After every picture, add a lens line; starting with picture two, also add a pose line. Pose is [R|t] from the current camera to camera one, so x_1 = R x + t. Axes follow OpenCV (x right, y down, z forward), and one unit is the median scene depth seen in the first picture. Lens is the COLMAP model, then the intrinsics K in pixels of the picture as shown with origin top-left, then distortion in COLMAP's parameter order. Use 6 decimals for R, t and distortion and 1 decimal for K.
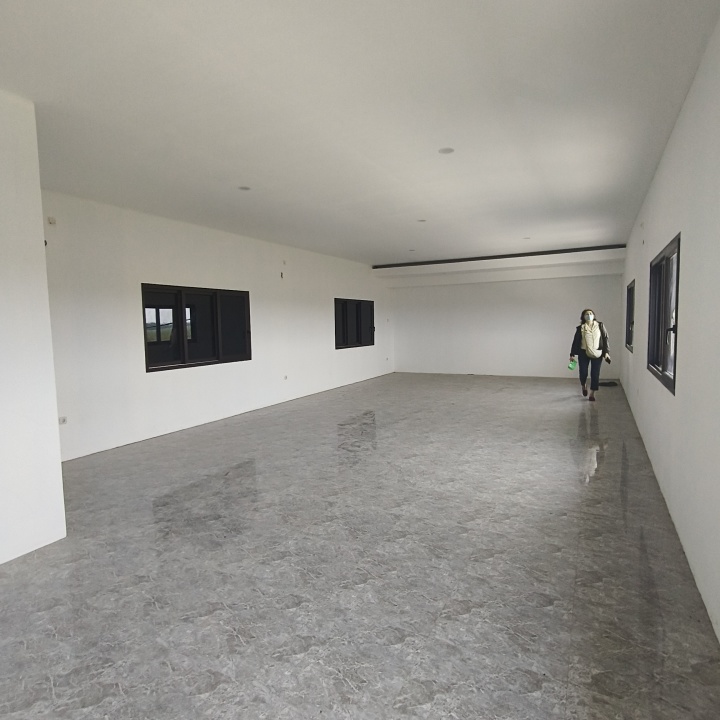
lens RADIAL K [[443.2, 0, 359.1], [0, 443.2, 360.0], [0, 0, 1]] dist [0.001573, 0.002353]
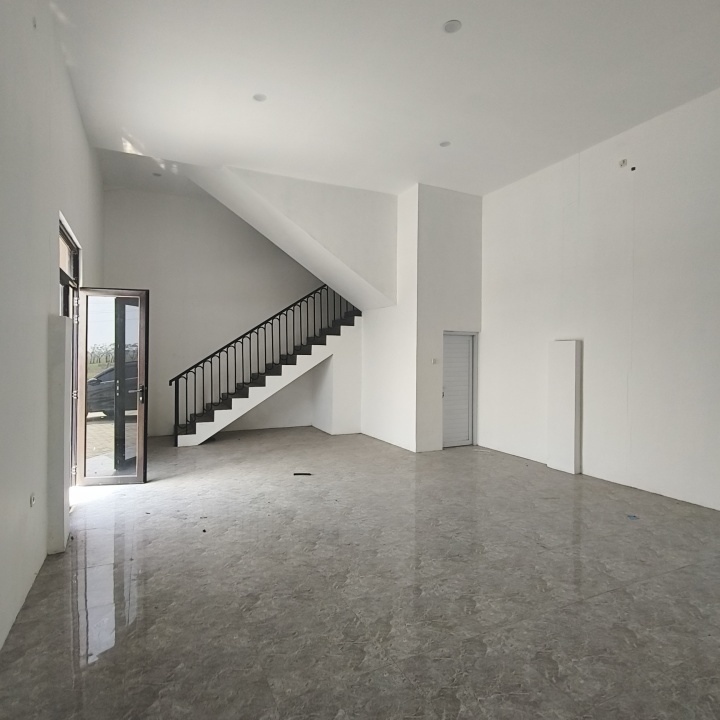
lens RADIAL K [[443.2, 0, 366.1], [0, 443.2, 357.9], [0, 0, 1]] dist [0.001573, 0.002353]
pose [[0.614350, 0.008374, 0.788989, -0.373969], [0.065621, 0.995937, -0.061666, -0.010208], [-0.786300, 0.089659, 0.611305, 0.193123]]
